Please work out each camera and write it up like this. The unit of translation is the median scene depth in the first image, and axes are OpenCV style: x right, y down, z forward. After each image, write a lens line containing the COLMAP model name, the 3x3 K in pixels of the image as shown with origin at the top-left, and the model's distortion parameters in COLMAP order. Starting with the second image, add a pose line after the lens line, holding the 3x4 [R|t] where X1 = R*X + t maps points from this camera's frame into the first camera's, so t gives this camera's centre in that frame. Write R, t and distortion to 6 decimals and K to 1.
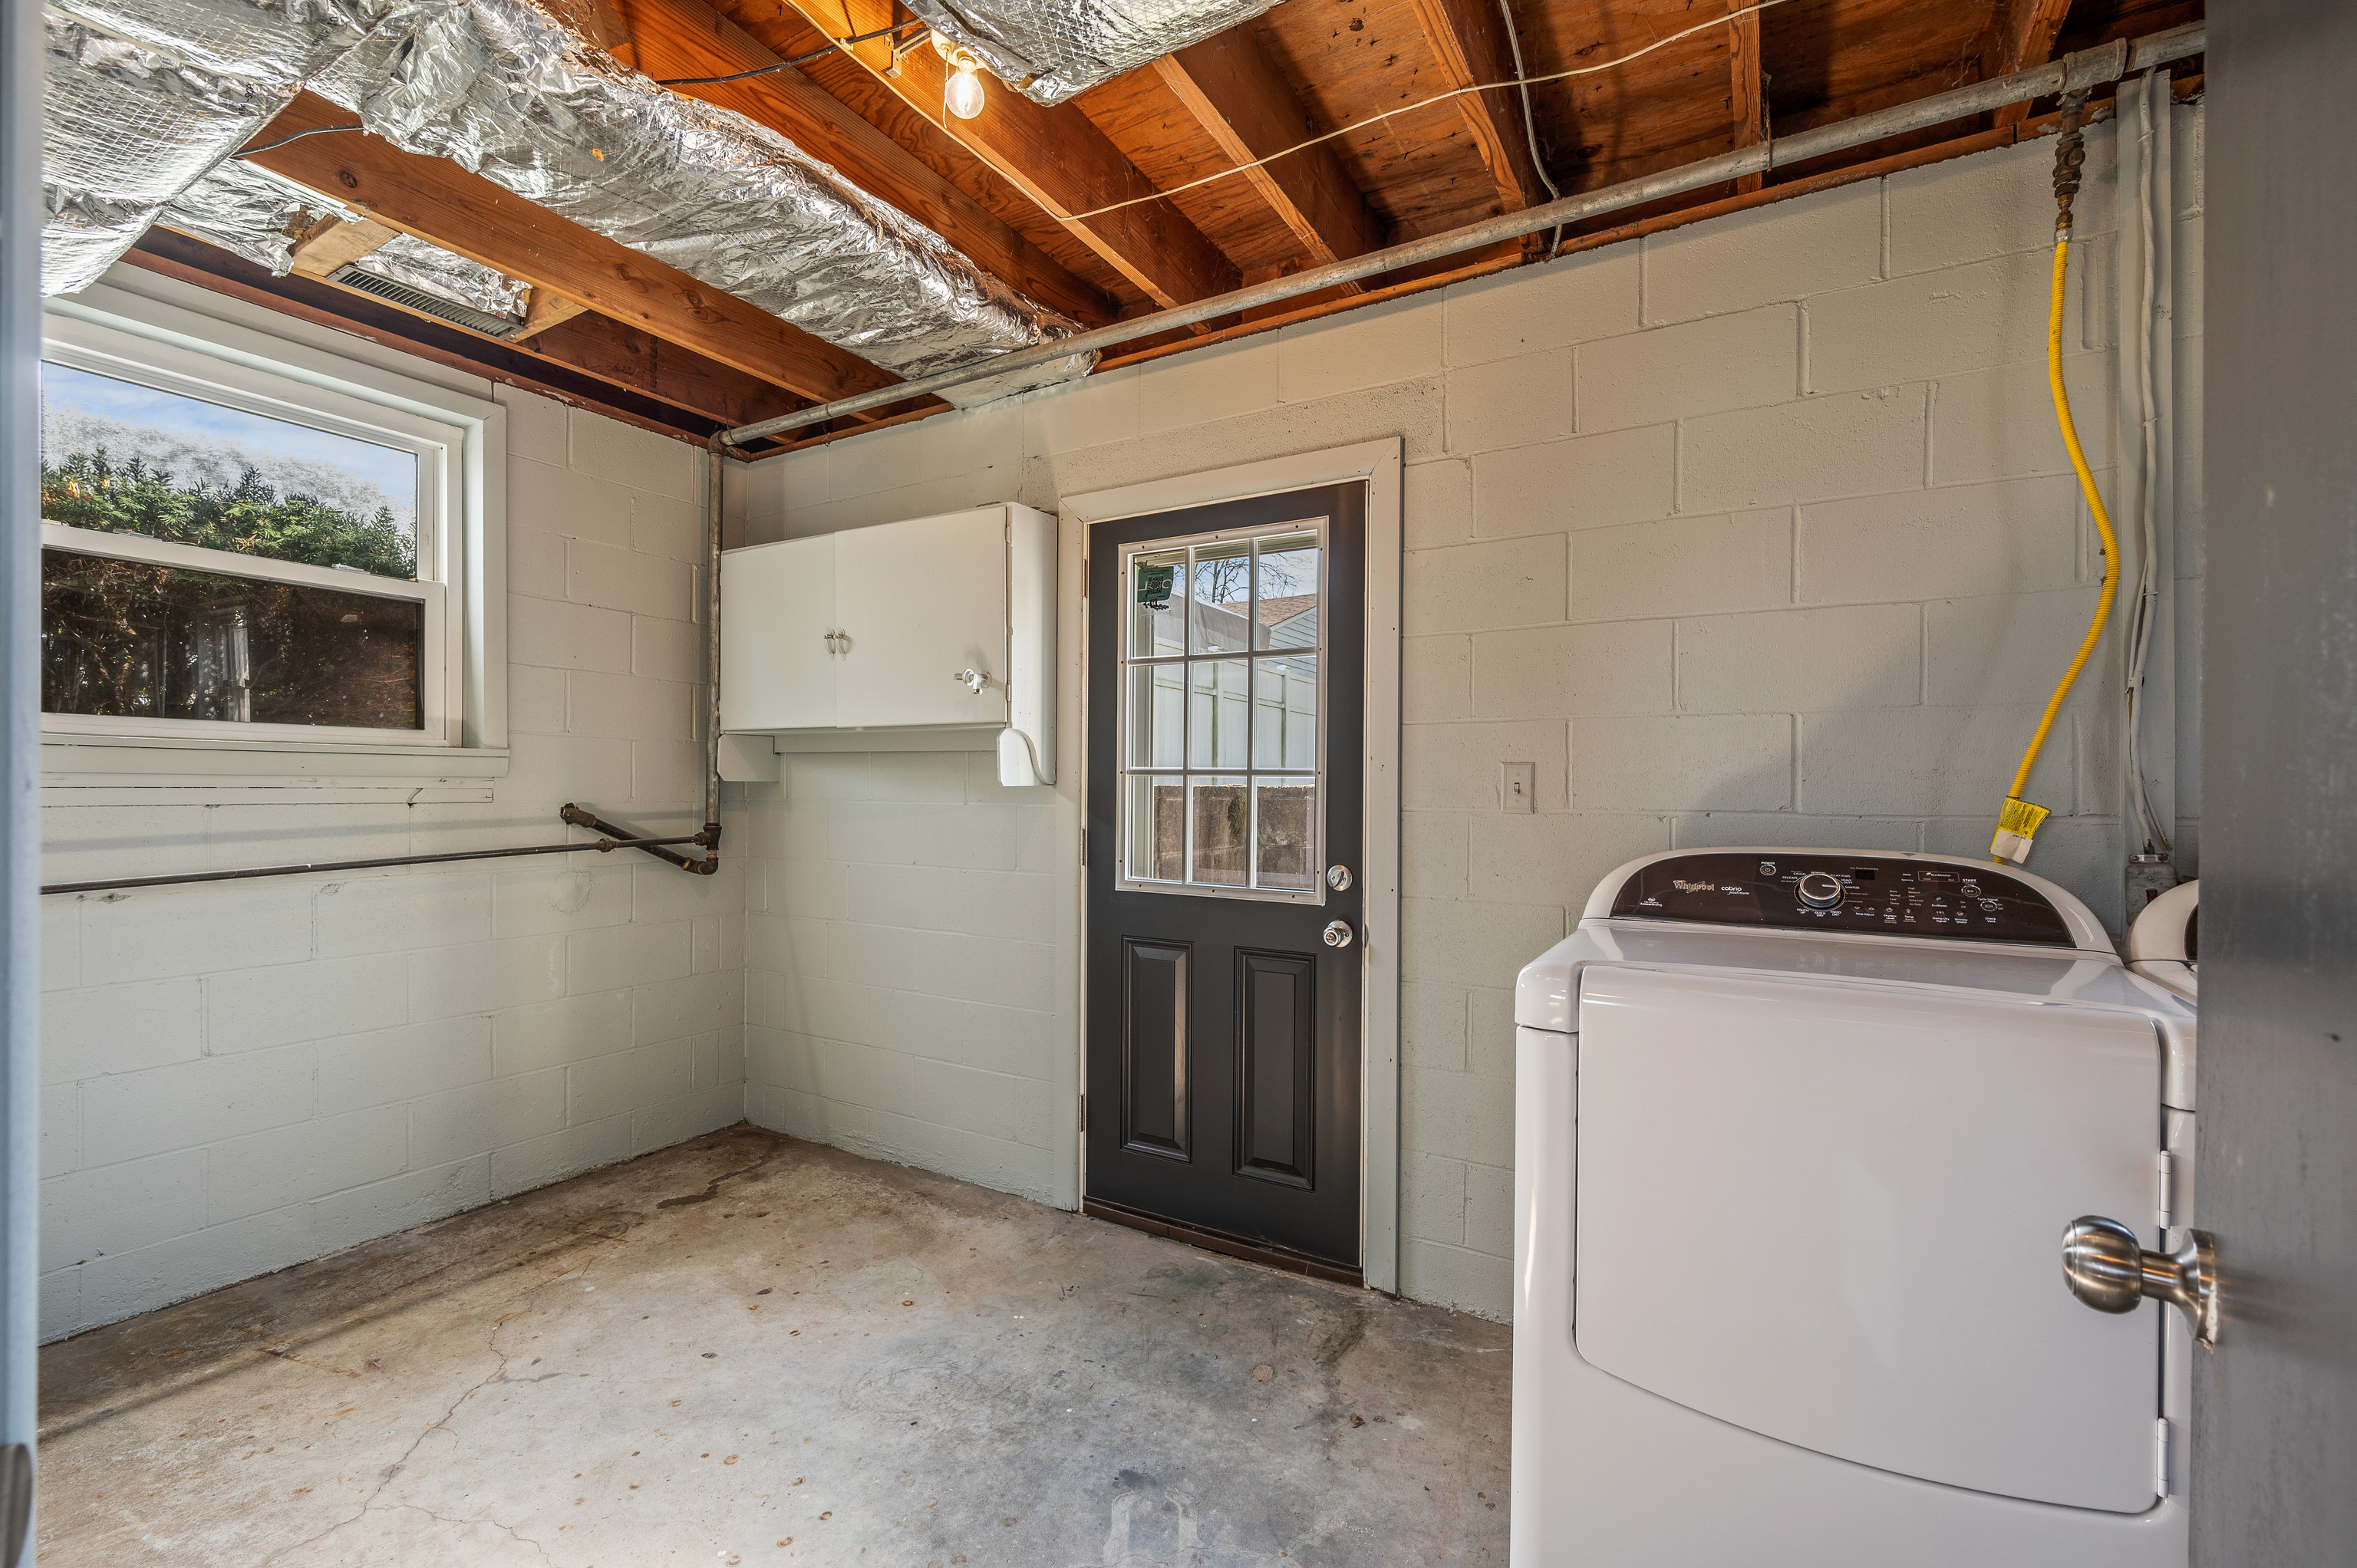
lens RADIAL K [[996.4, 0, 1182.7], [0, 996.4, 788.1], [0, 0, 1]] dist [-0.007025, 0.000580]
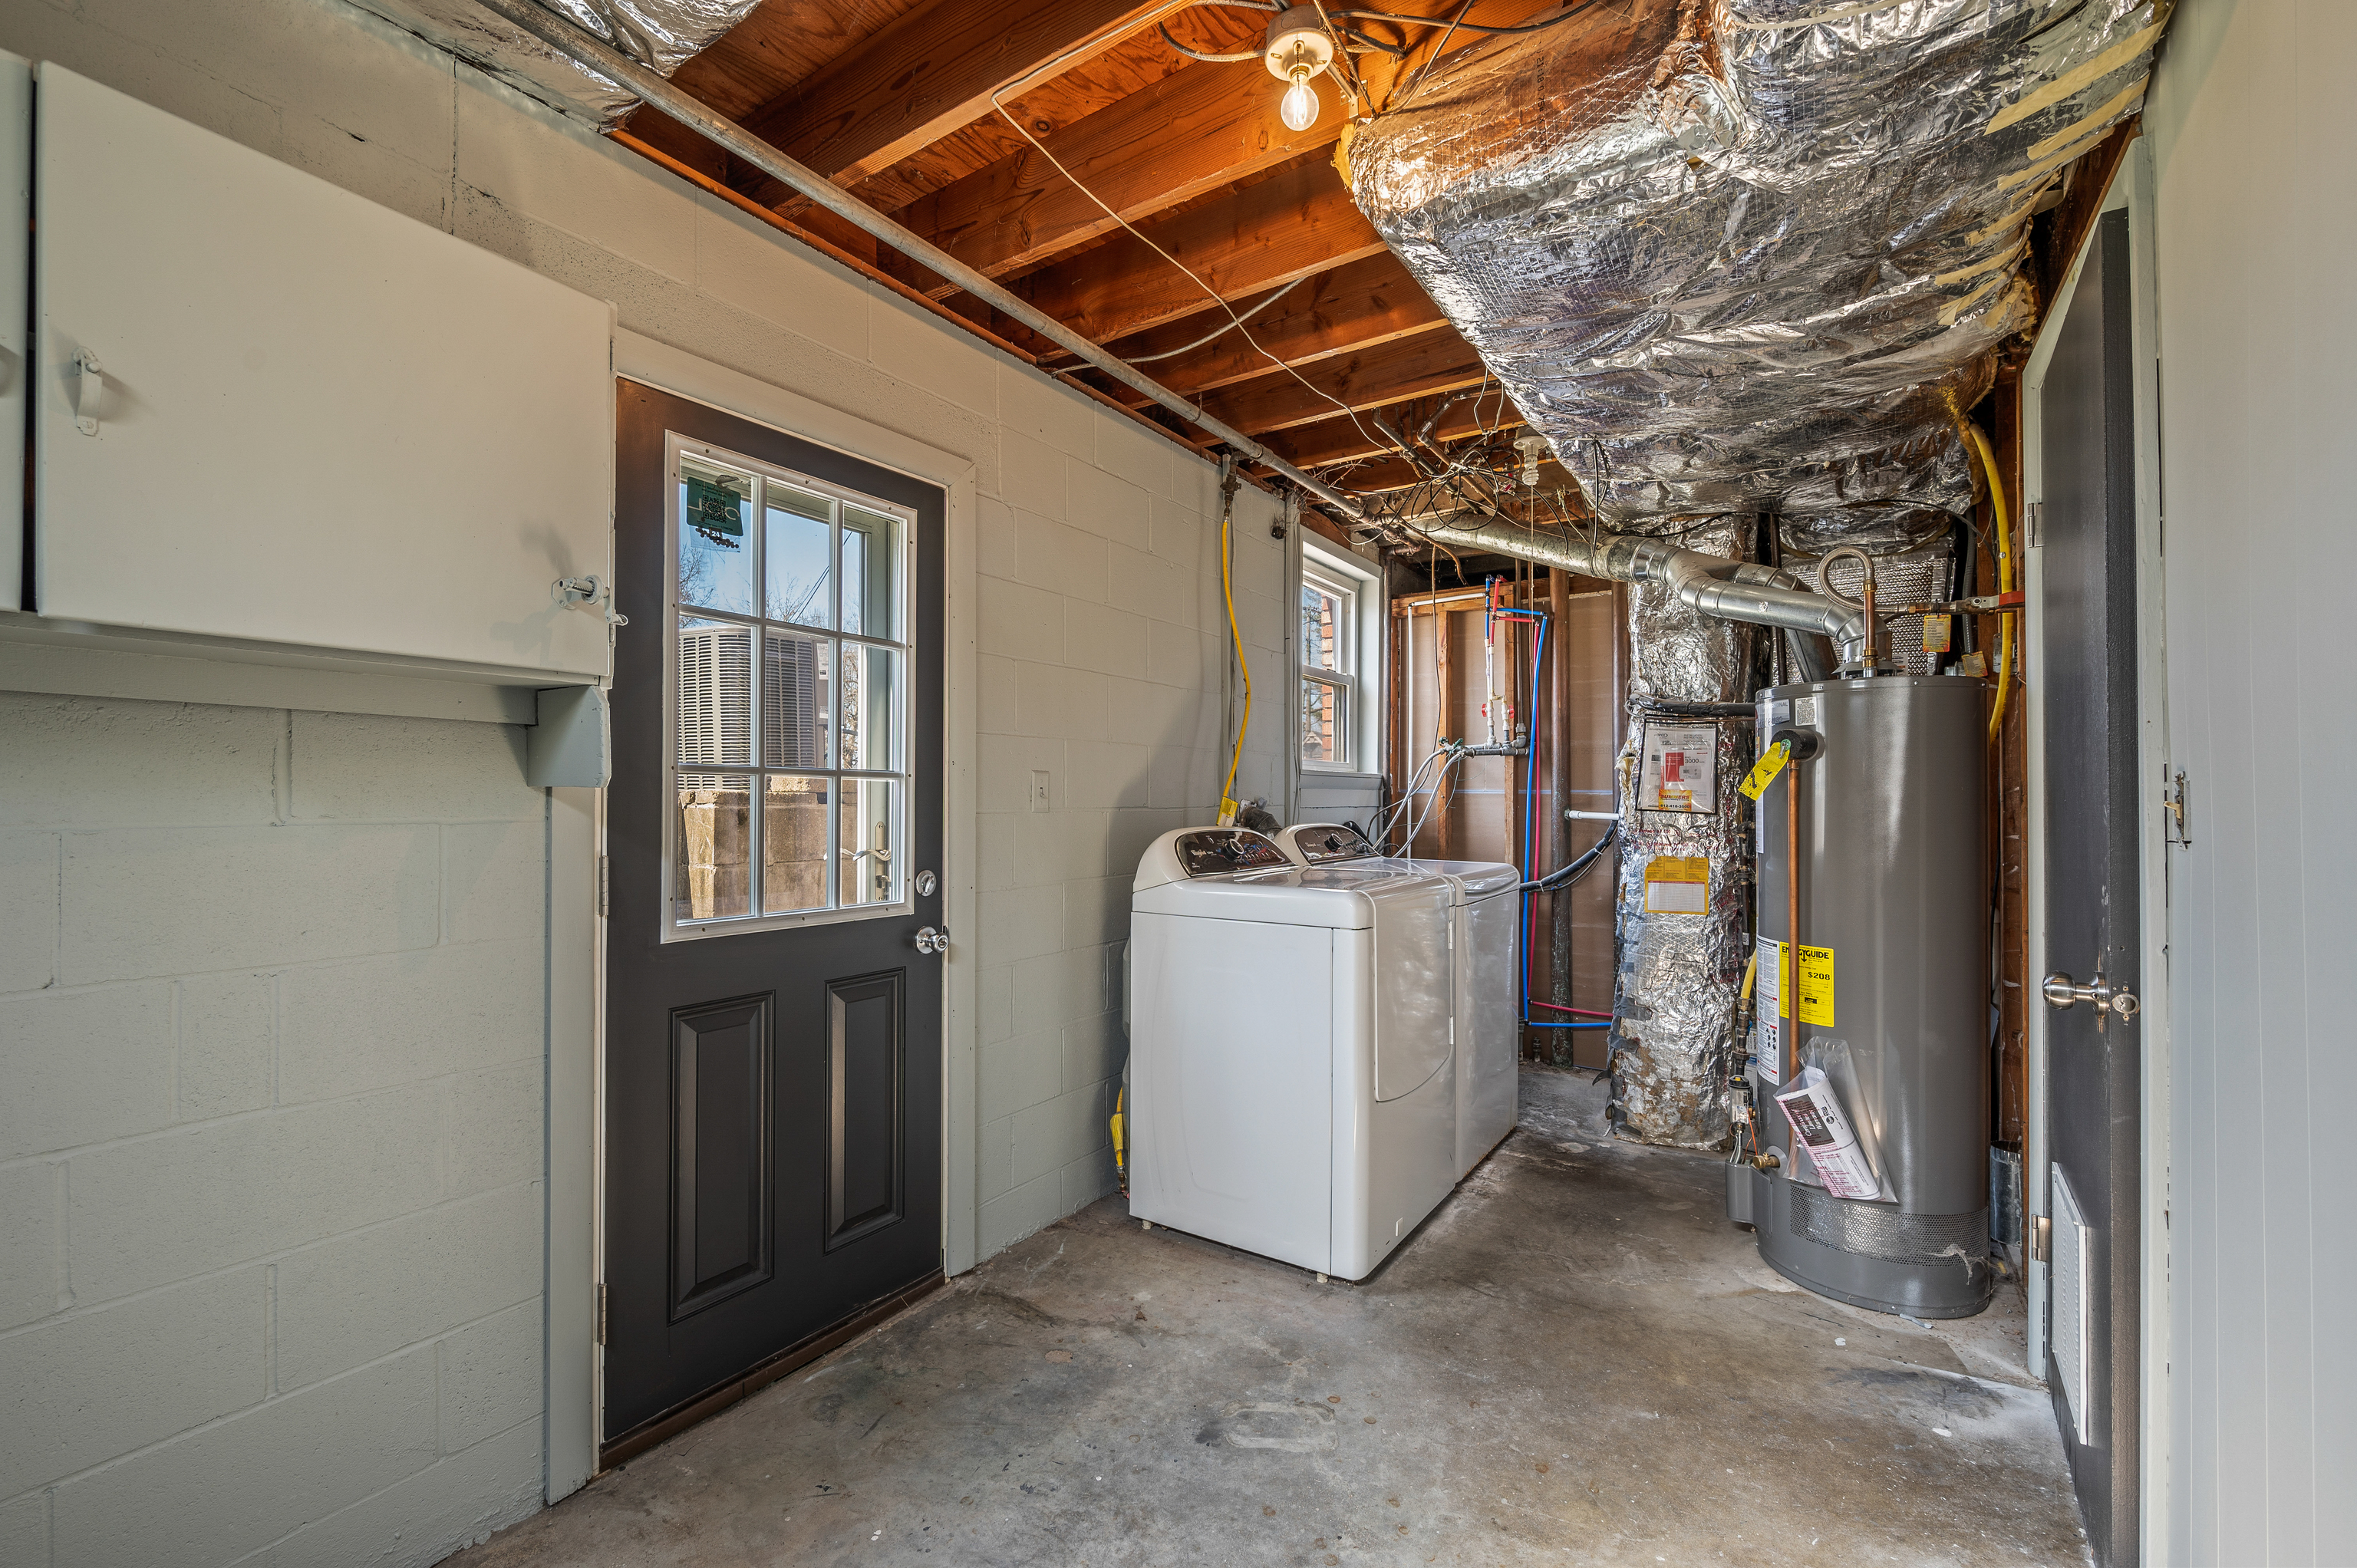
lens RADIAL K [[996.4, 0, 1176.5], [0, 996.4, 787.2], [0, 0, 1]] dist [-0.007025, 0.000580]
pose [[0.056076, 0.002232, 0.998424, -0.818363], [-0.001220, 0.999997, -0.002167, -0.002101], [-0.998426, -0.001096, 0.056078, 0.707808]]
